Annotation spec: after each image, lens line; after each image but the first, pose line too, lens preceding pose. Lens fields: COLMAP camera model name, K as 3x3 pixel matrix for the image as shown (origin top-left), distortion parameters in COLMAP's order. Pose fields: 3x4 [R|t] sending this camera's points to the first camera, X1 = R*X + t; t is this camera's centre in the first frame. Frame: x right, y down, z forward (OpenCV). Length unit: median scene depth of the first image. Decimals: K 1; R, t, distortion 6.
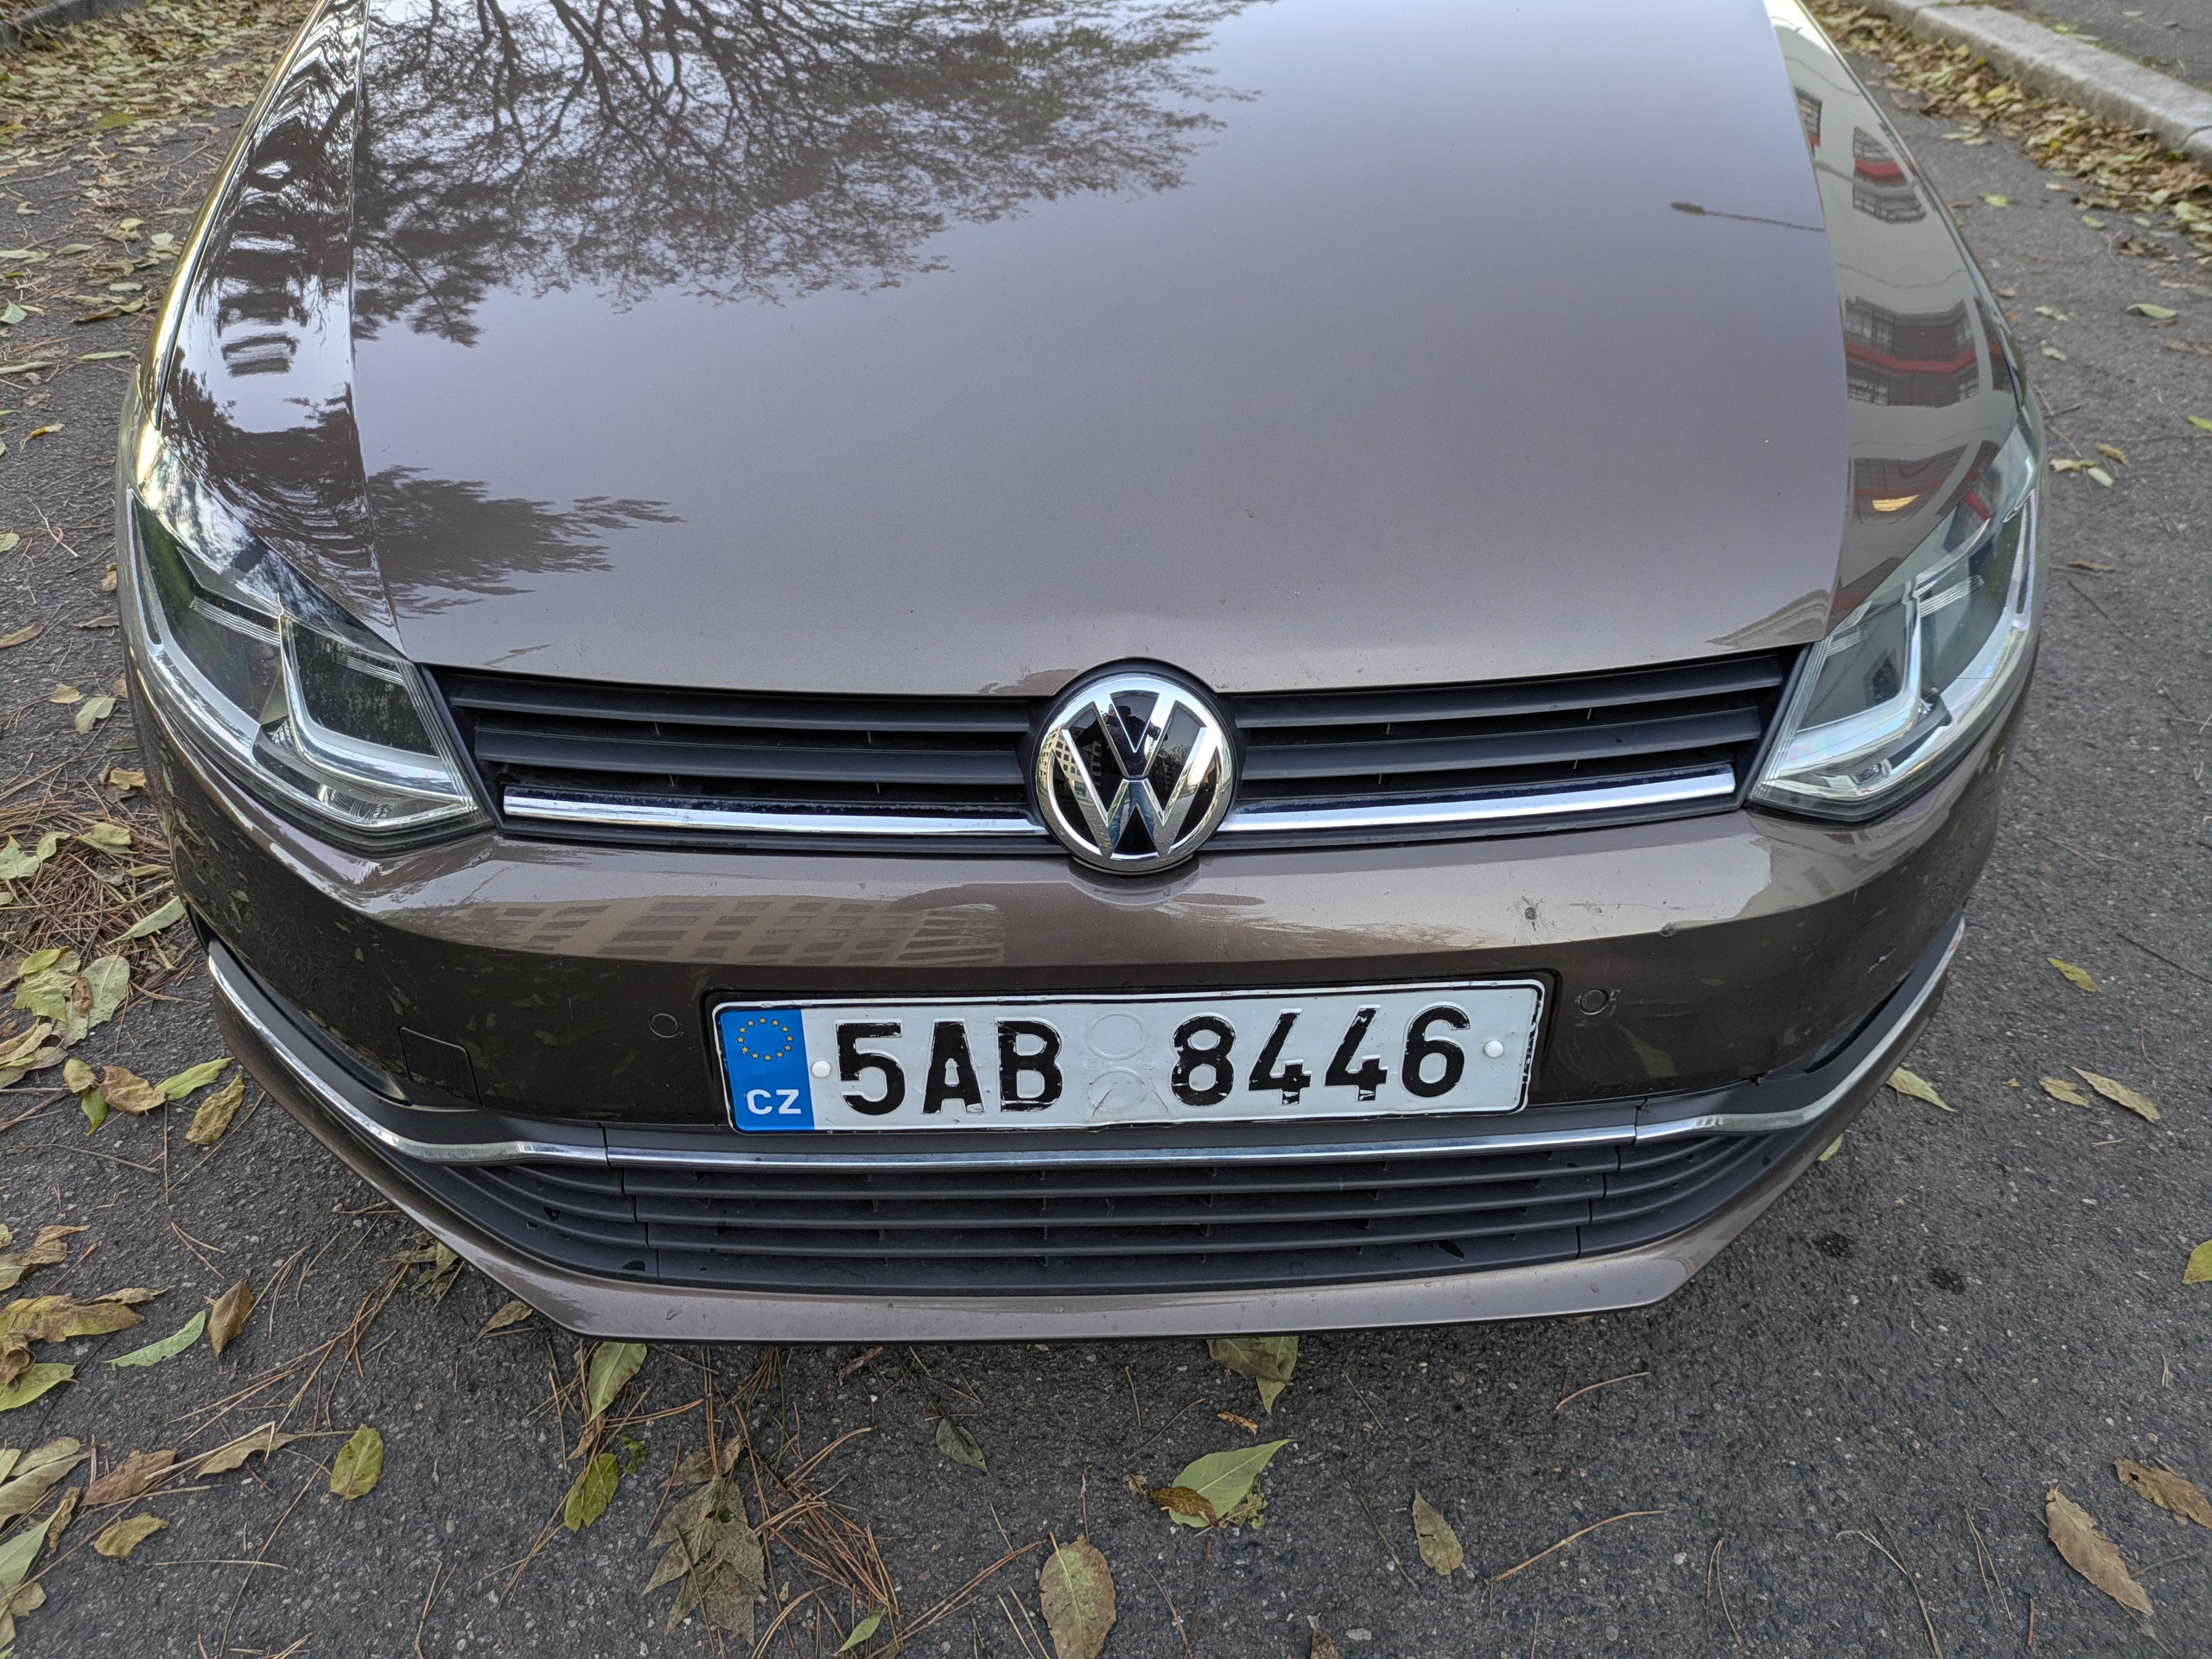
lens RADIAL K [[1614.0, 0, 1106.2], [0, 1614.0, 815.3], [0, 0, 1]] dist [0.006815, 0.005703]
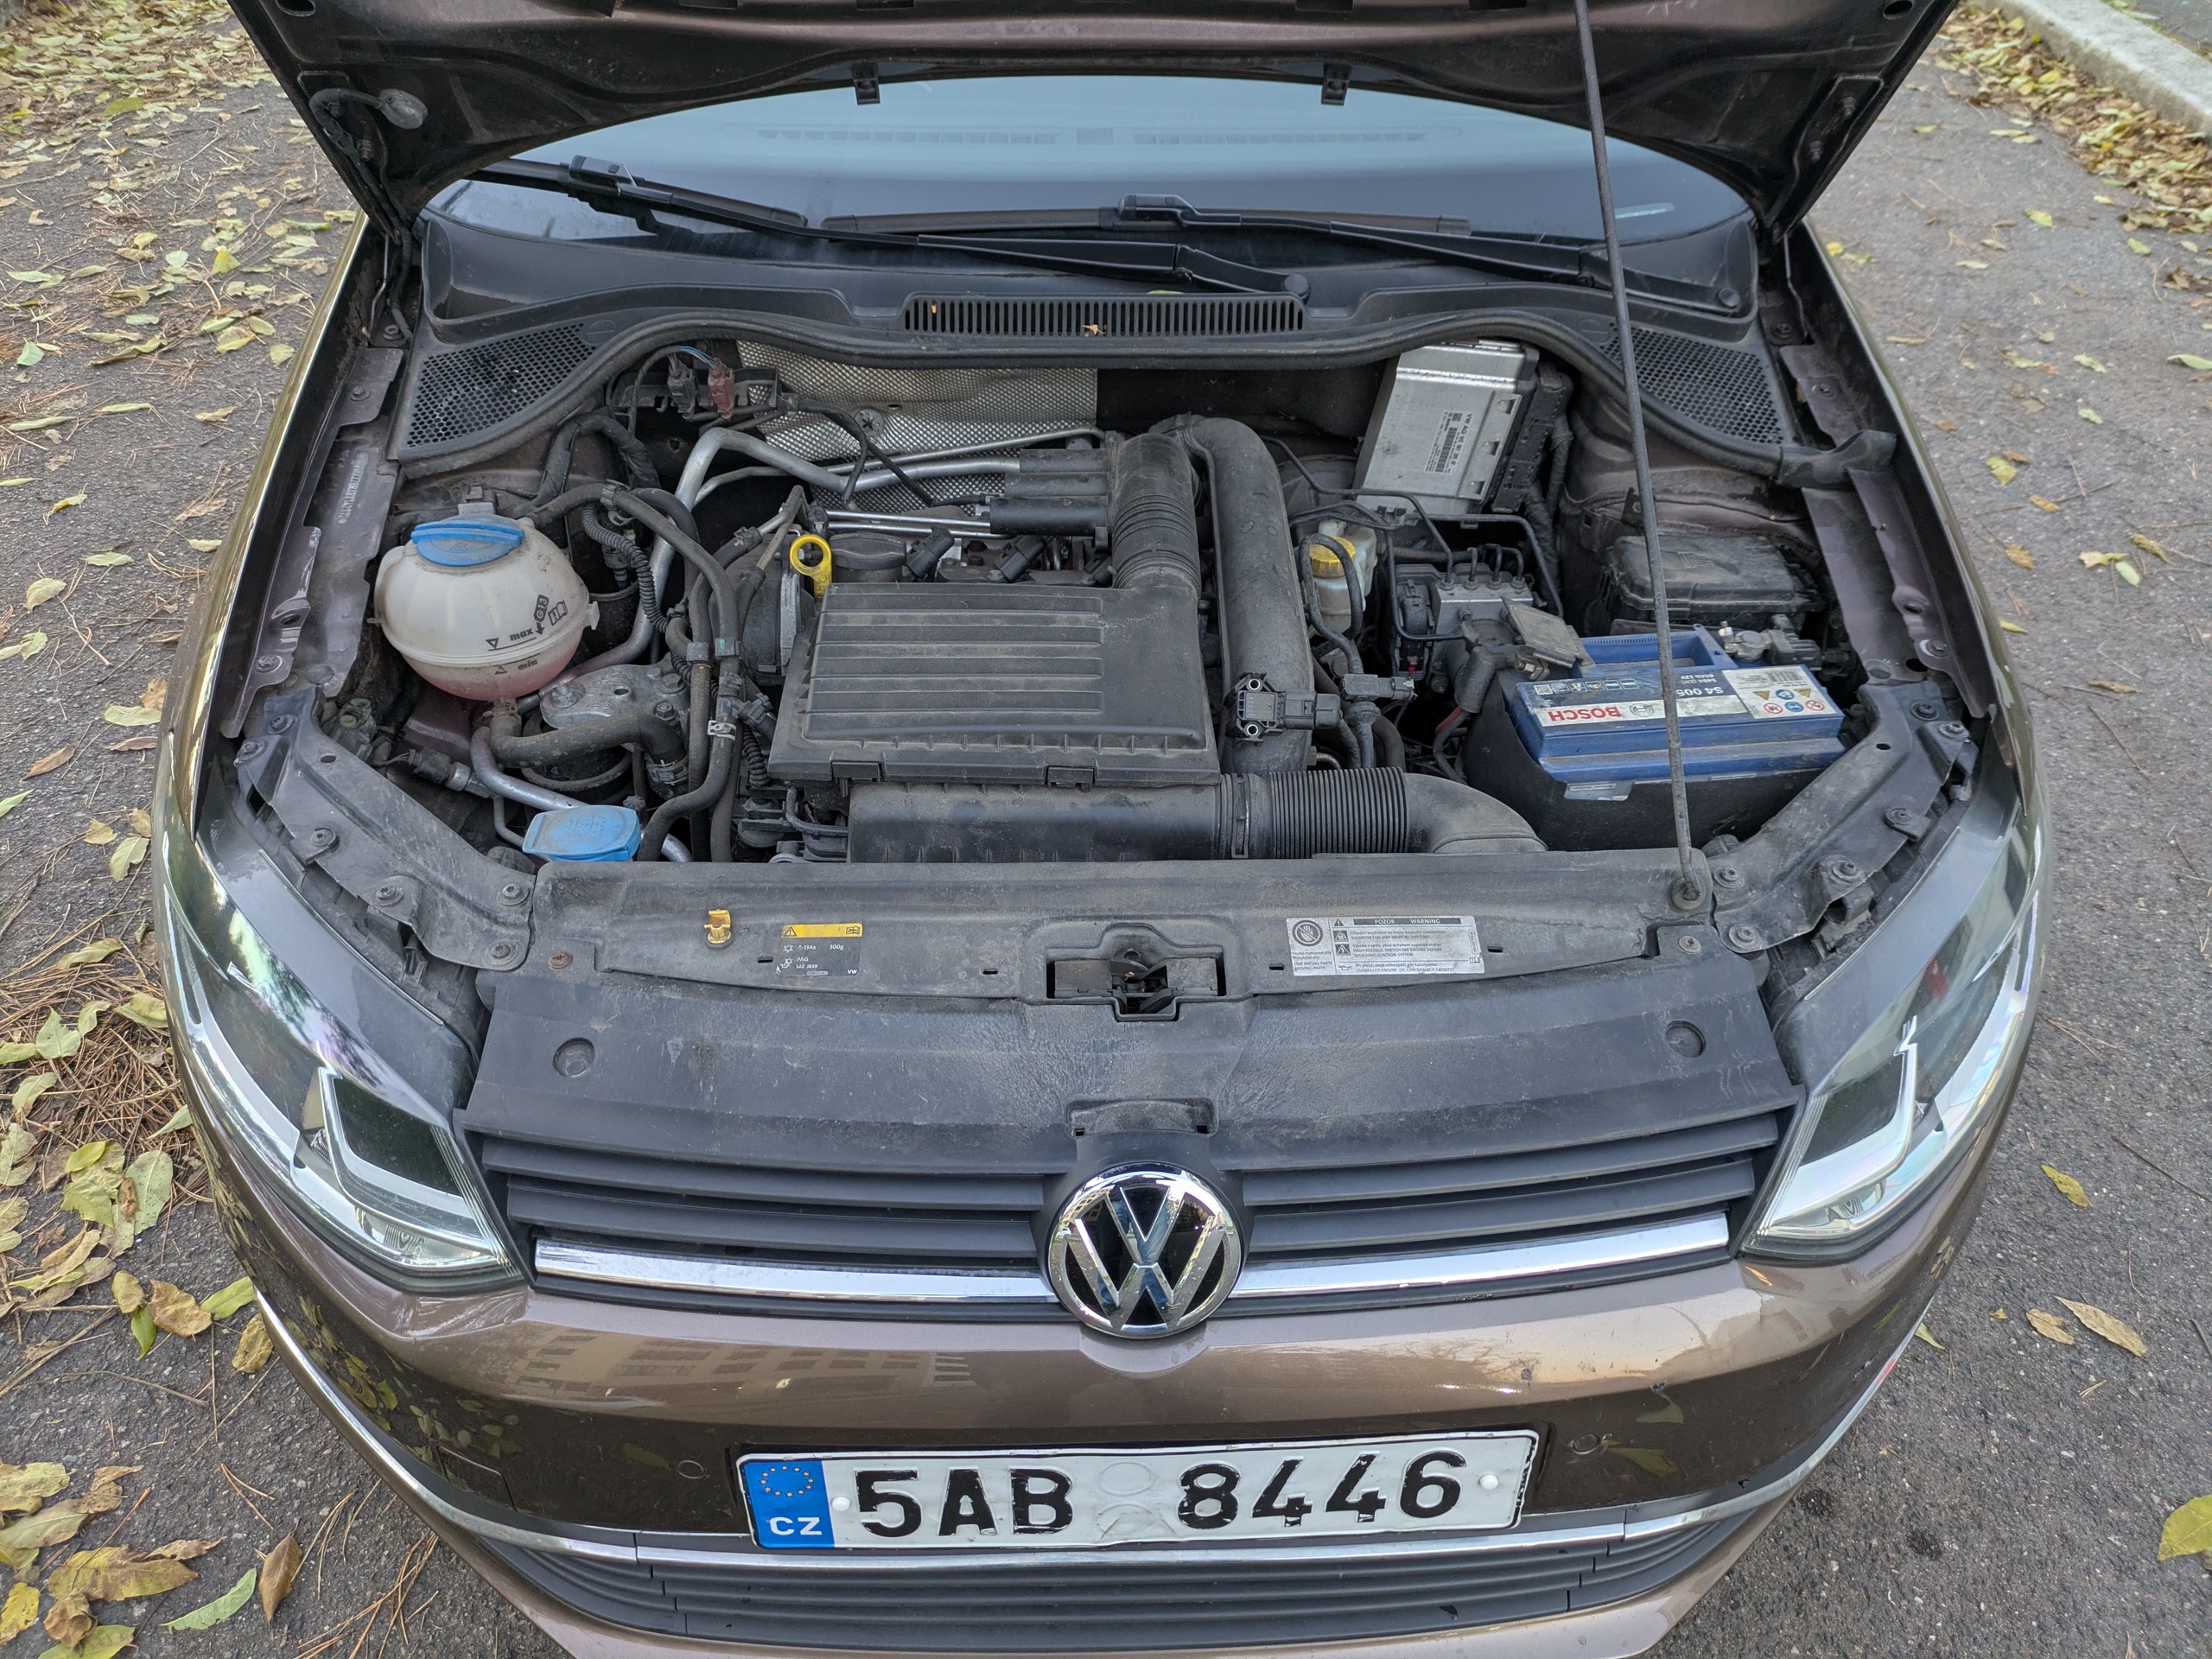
lens RADIAL K [[1590.7, 0, 1117.5], [0, 1590.7, 840.1], [0, 0, 1]] dist [0.017778, -0.004683]
pose [[0.999926, 0.010655, -0.005901, 0.002187], [-0.010164, 0.996912, 0.077868, -0.244321], [0.006713, -0.077802, 0.996946, 0.006392]]
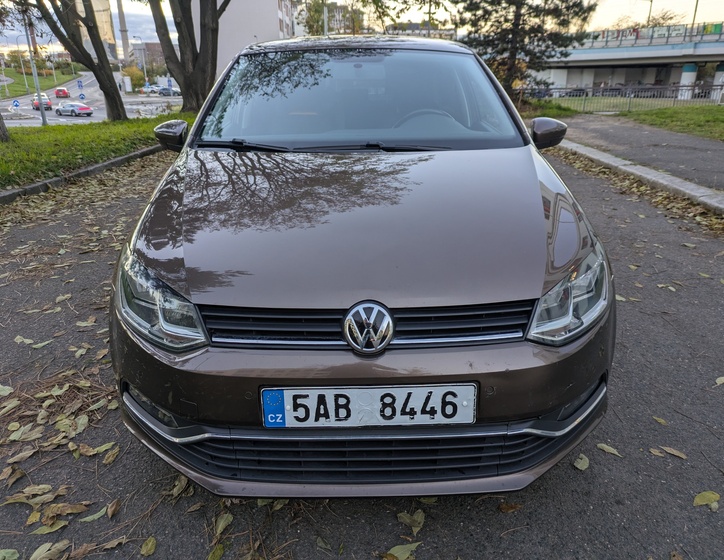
lens RADIAL K [[540.5, 0, 369.7], [0, 540.5, 281.6], [0, 0, 1]] dist [0.004050, 0.006408]
pose [[0.999638, -0.008419, -0.025553, 0.036548], [0.001514, 0.965874, -0.259009, 0.139172], [0.026861, 0.258876, 0.965537, -0.217672]]
